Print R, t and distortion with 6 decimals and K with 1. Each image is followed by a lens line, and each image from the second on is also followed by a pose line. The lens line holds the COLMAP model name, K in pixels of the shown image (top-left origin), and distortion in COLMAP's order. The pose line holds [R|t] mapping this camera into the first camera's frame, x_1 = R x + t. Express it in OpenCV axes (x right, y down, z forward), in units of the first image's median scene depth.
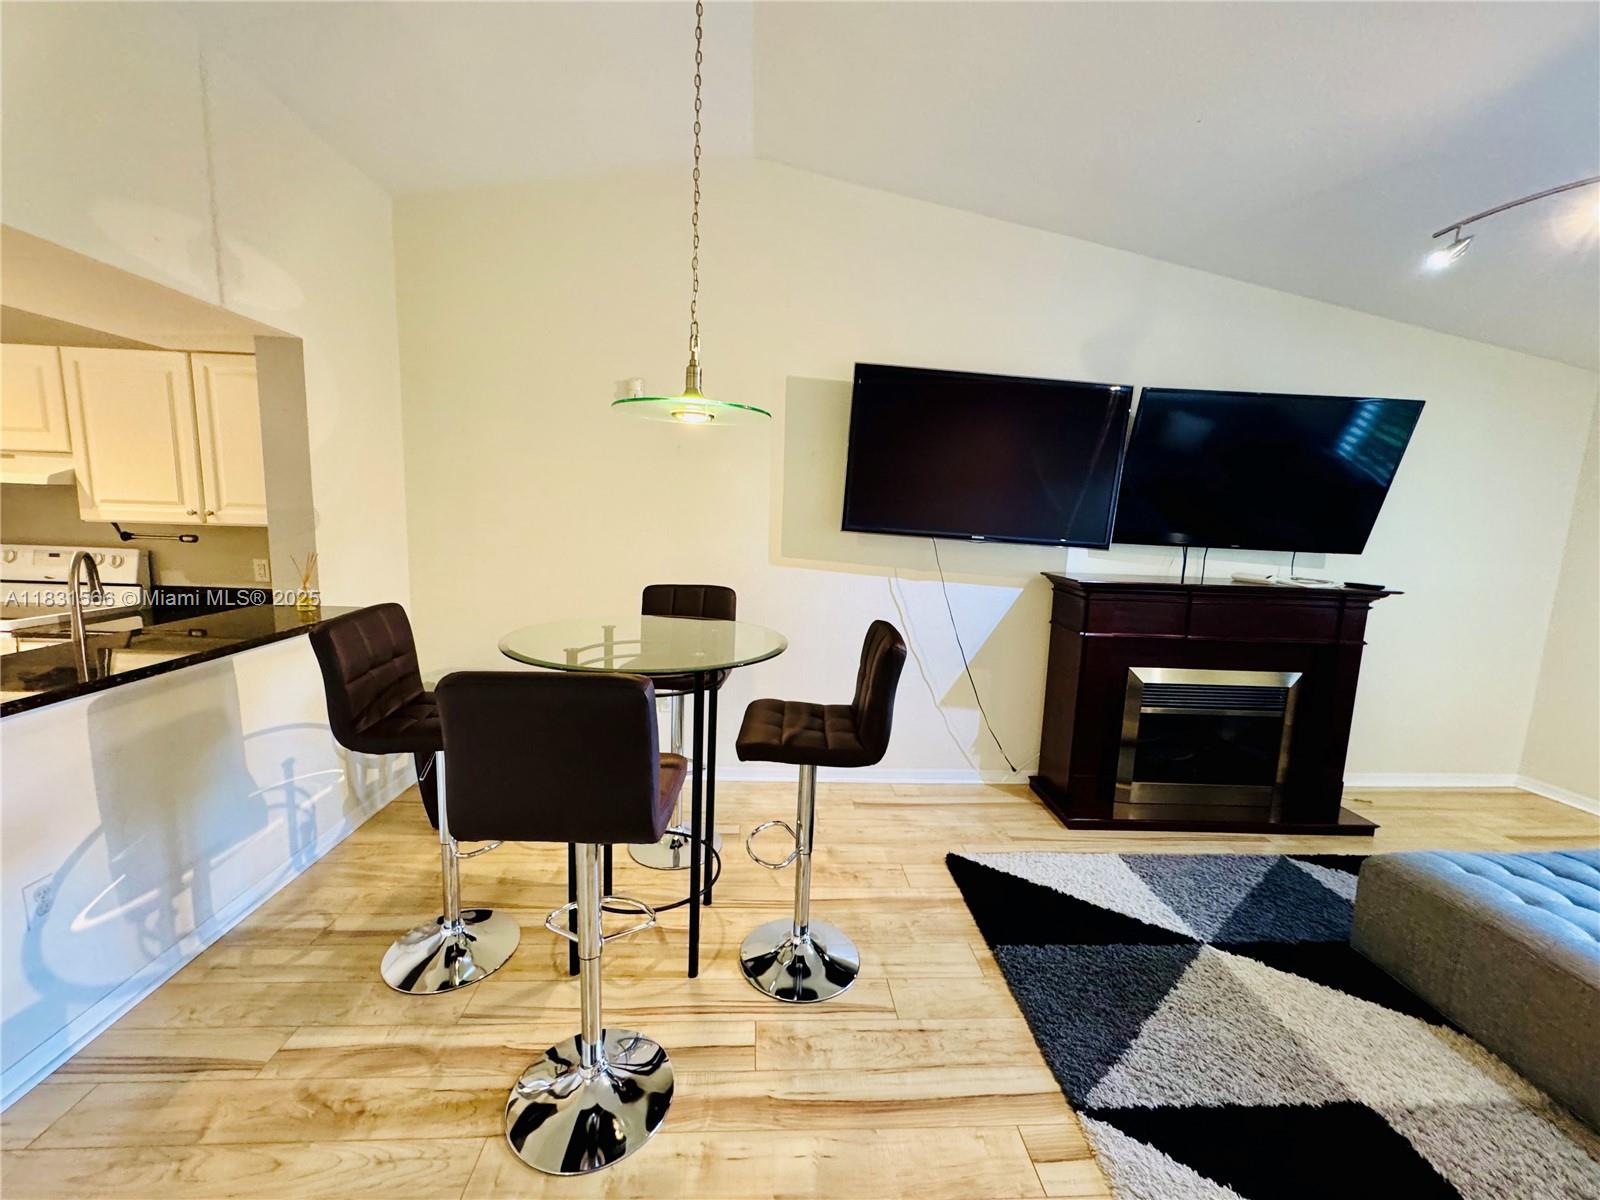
lens RADIAL K [[636.9, 0, 797.4], [0, 636.9, 597.9], [0, 0, 1]] dist [-0.001872, 0.000289]
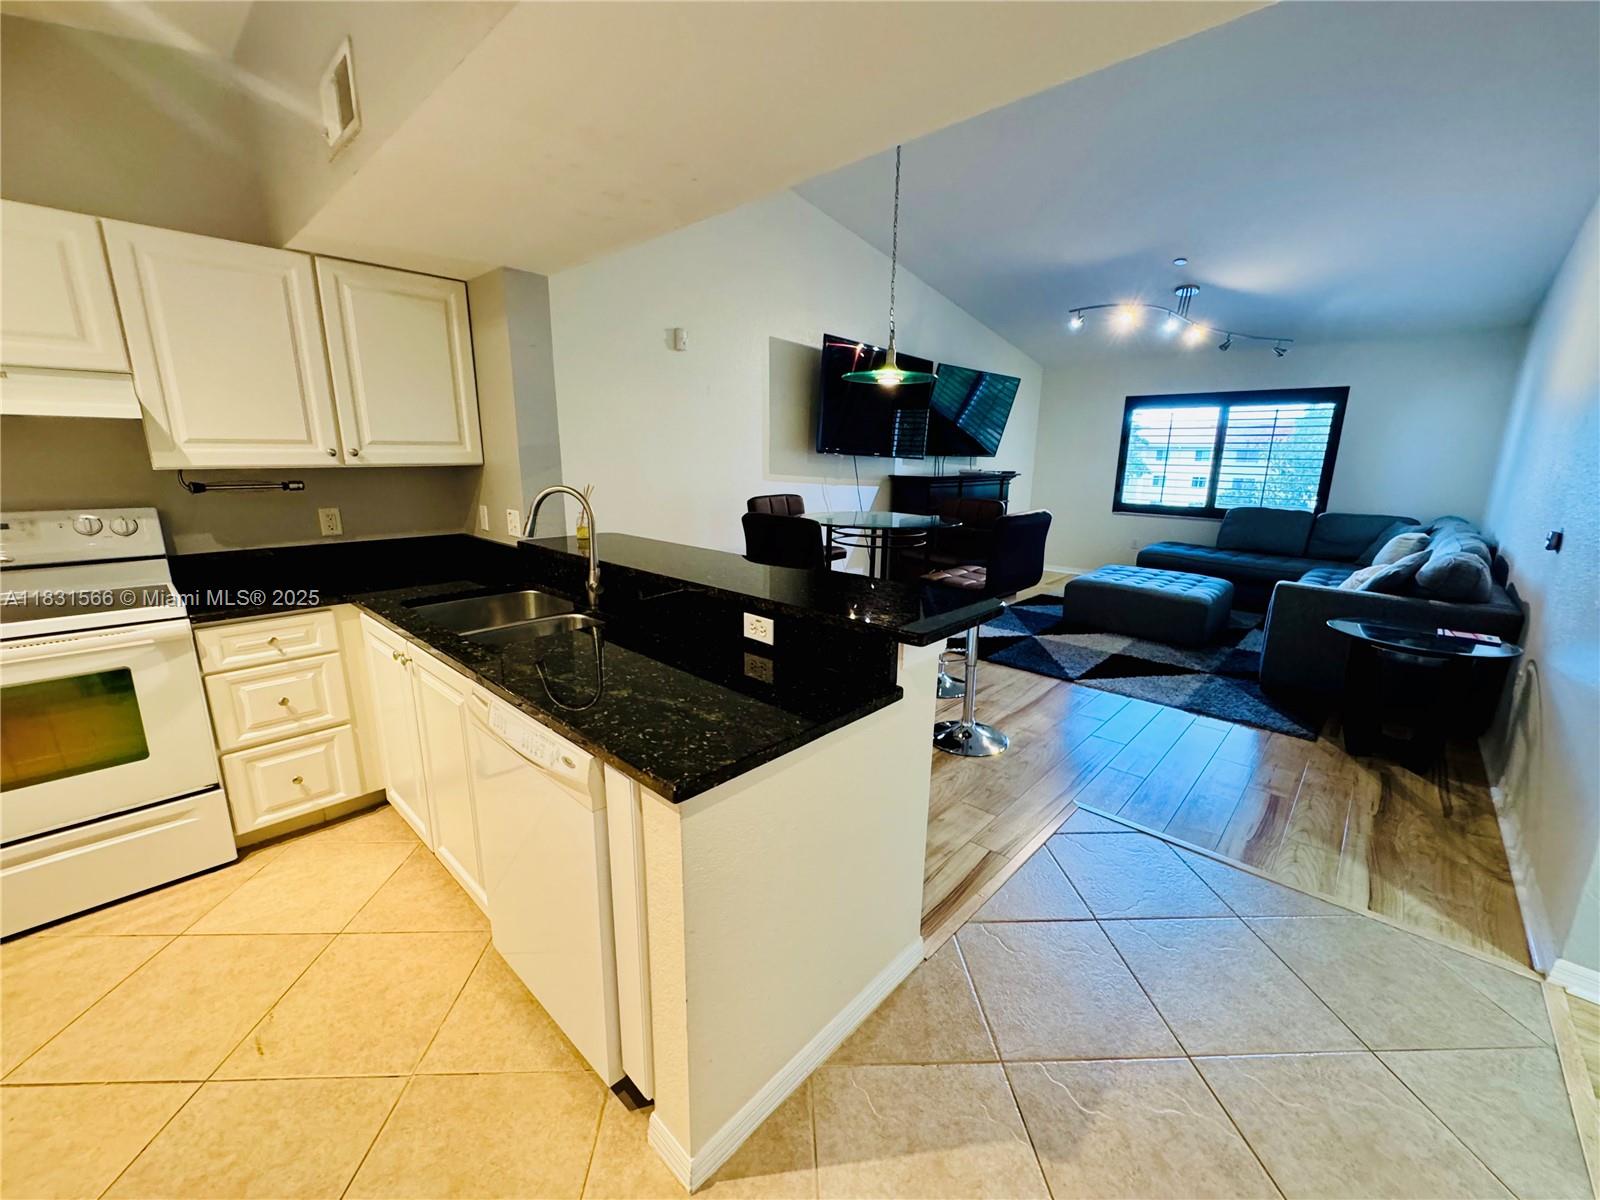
lens RADIAL K [[636.9, 0, 797.1], [0, 636.9, 598.0], [0, 0, 1]] dist [-0.001872, 0.000289]
pose [[0.727277, -0.182494, 0.661638, -1.148193], [0.108360, 0.982443, 0.151869, -0.006114], [-0.677736, -0.038756, 0.734283, -0.051476]]
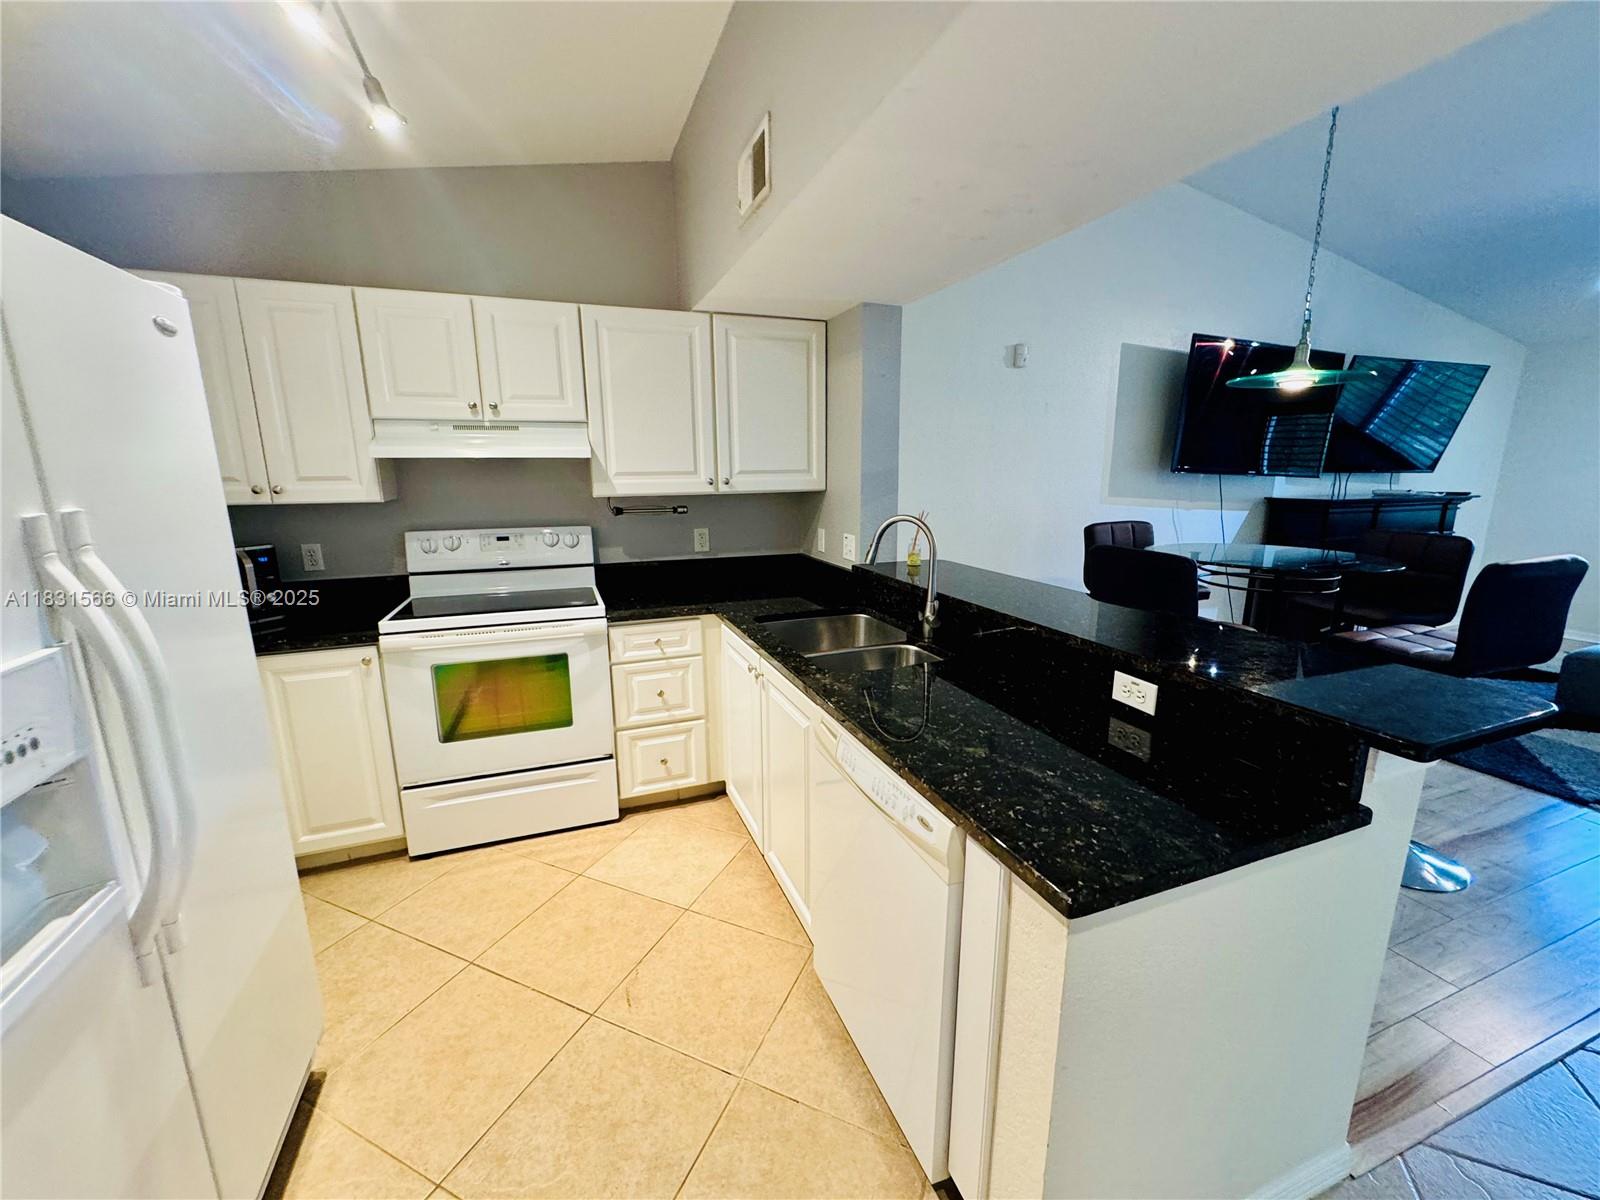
lens RADIAL K [[636.9, 0, 797.9], [0, 636.9, 598.2], [0, 0, 1]] dist [-0.001872, 0.000289]
pose [[0.953316, -0.102298, 0.284119, -1.171788], [0.081403, 0.993098, 0.084433, -0.029645], [-0.290796, -0.057363, 0.955064, 0.017632]]
